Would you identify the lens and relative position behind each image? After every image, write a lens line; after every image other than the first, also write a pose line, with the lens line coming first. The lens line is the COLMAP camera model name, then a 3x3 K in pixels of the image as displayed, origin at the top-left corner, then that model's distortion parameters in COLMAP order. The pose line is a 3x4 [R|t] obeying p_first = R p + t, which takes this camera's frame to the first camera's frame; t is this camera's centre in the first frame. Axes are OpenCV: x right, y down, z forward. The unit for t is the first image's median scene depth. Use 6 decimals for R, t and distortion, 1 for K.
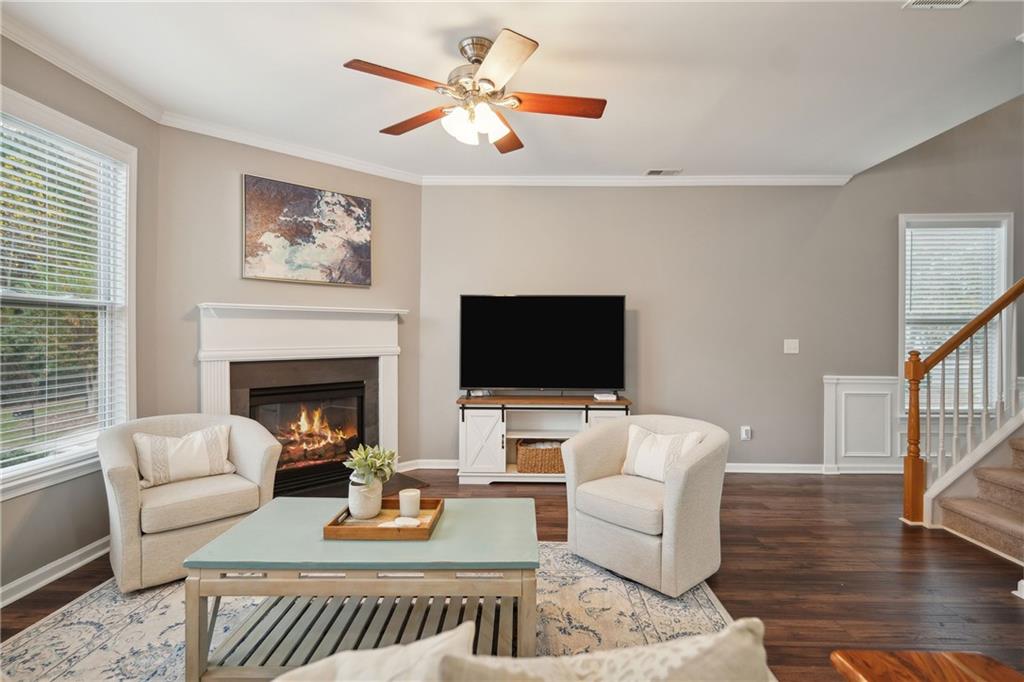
lens RADIAL K [[501.3, 0, 514.1], [0, 501.3, 337.3], [0, 0, 1]] dist [0.002436, 0.000174]
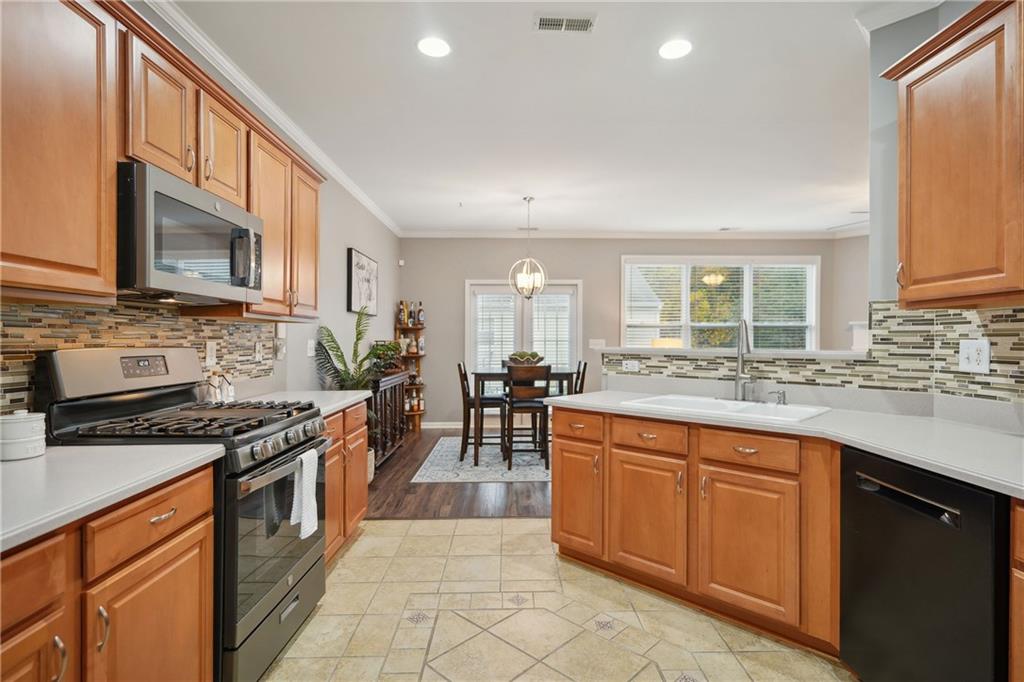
lens RADIAL K [[515.1, 0, 512.0], [0, 515.1, 341.0], [0, 0, 1]] dist [-0.001182, -0.000557]
pose [[0.027869, -0.001922, -0.999610, 1.161814], [-0.008047, 0.999965, -0.002147, 0.017352], [0.999579, 0.008104, 0.027852, -0.340067]]
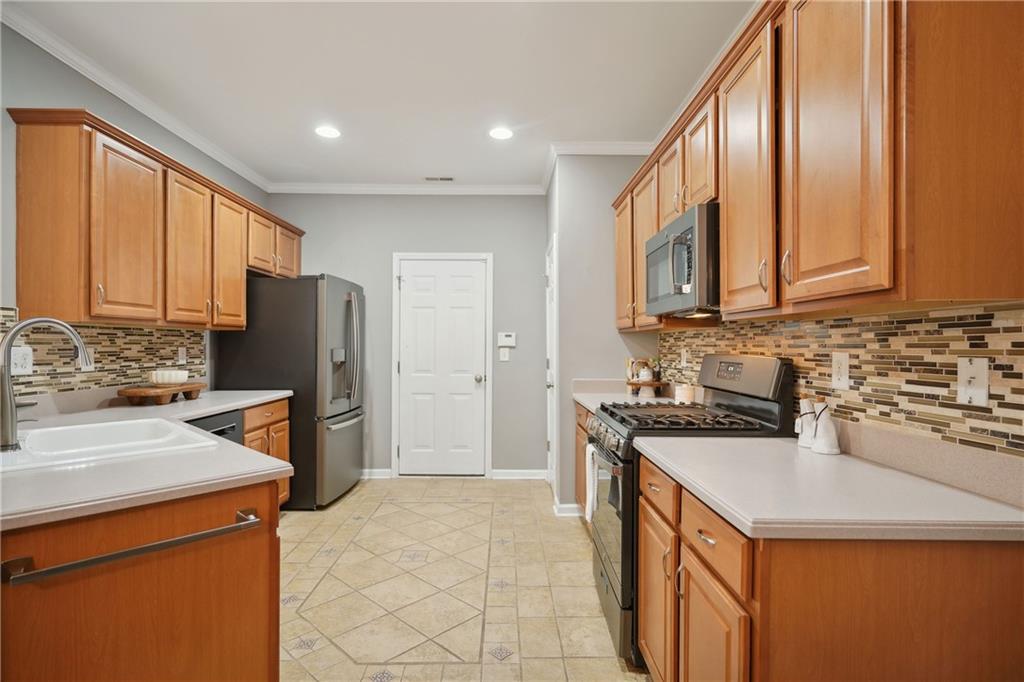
lens RADIAL K [[515.1, 0, 512.0], [0, 515.1, 341.0], [0, 0, 1]] dist [-0.001182, -0.000557]
pose [[-0.034951, 0.005185, 0.999376, 0.079792], [0.006188, 0.999968, -0.004972, 0.011014], [-0.999370, 0.006010, -0.034982, -0.418712]]
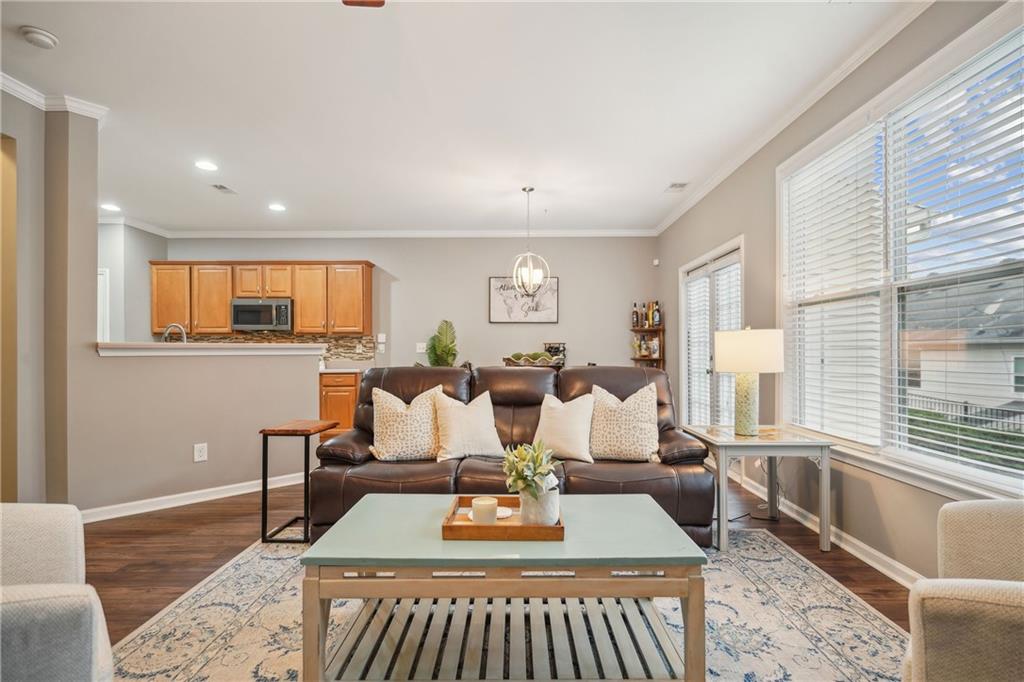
lens RADIAL K [[492.9, 0, 518.6], [0, 492.9, 353.9], [0, 0, 1]] dist [0.001829, 0.000146]
pose [[-0.999882, -0.002156, -0.015208, -0.128178], [-0.002341, 0.999923, 0.012151, 0.031427], [0.015181, 0.012185, -0.999811, 0.936622]]
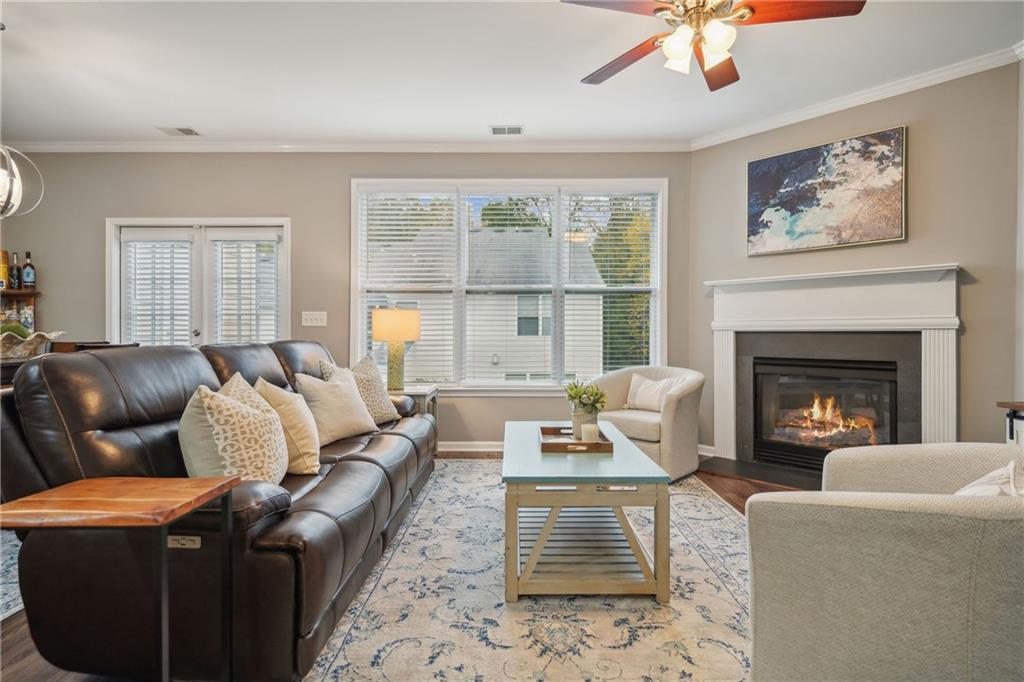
lens RADIAL K [[499.1, 0, 514.5], [0, 499.1, 331.3], [0, 0, 1]] dist [0.002686, 0.000148]
pose [[0.016039, -0.002889, -0.999867, 0.498714], [-0.007015, 0.999971, -0.003002, 0.048876], [0.999847, 0.007062, 0.016019, 0.420086]]
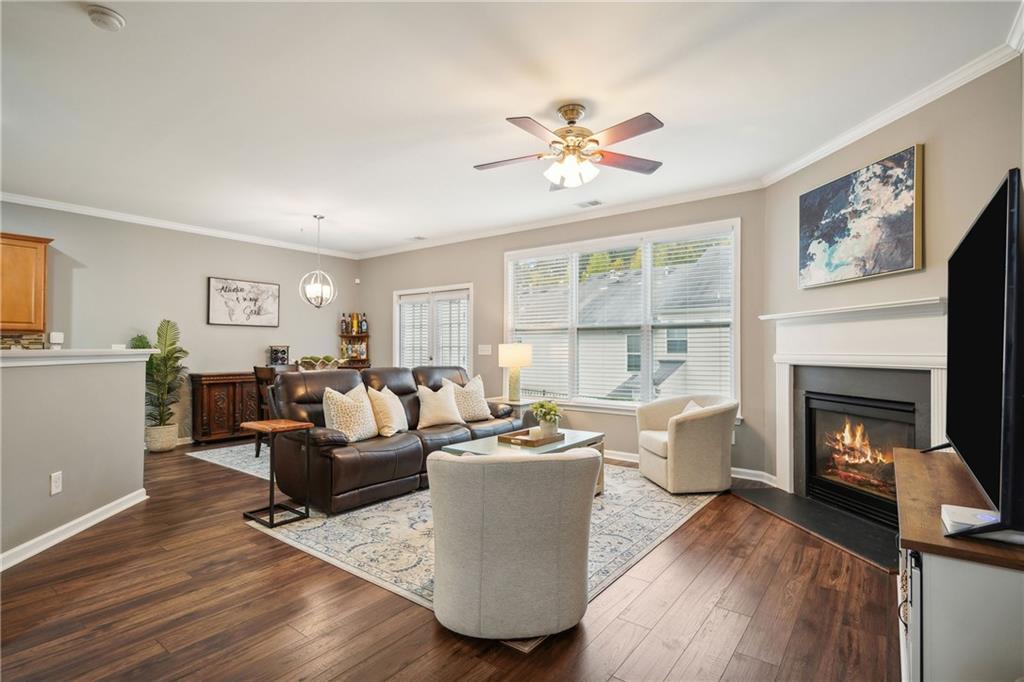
lens RADIAL K [[497.4, 0, 512.0], [0, 497.4, 341.0], [0, 0, 1]] dist [0.001877, 0.000010]
pose [[-0.591242, -0.018423, -0.806284, 0.643251], [-0.010196, 0.999830, -0.015369, 0.016729], [0.806430, -0.000866, -0.591329, 1.018803]]
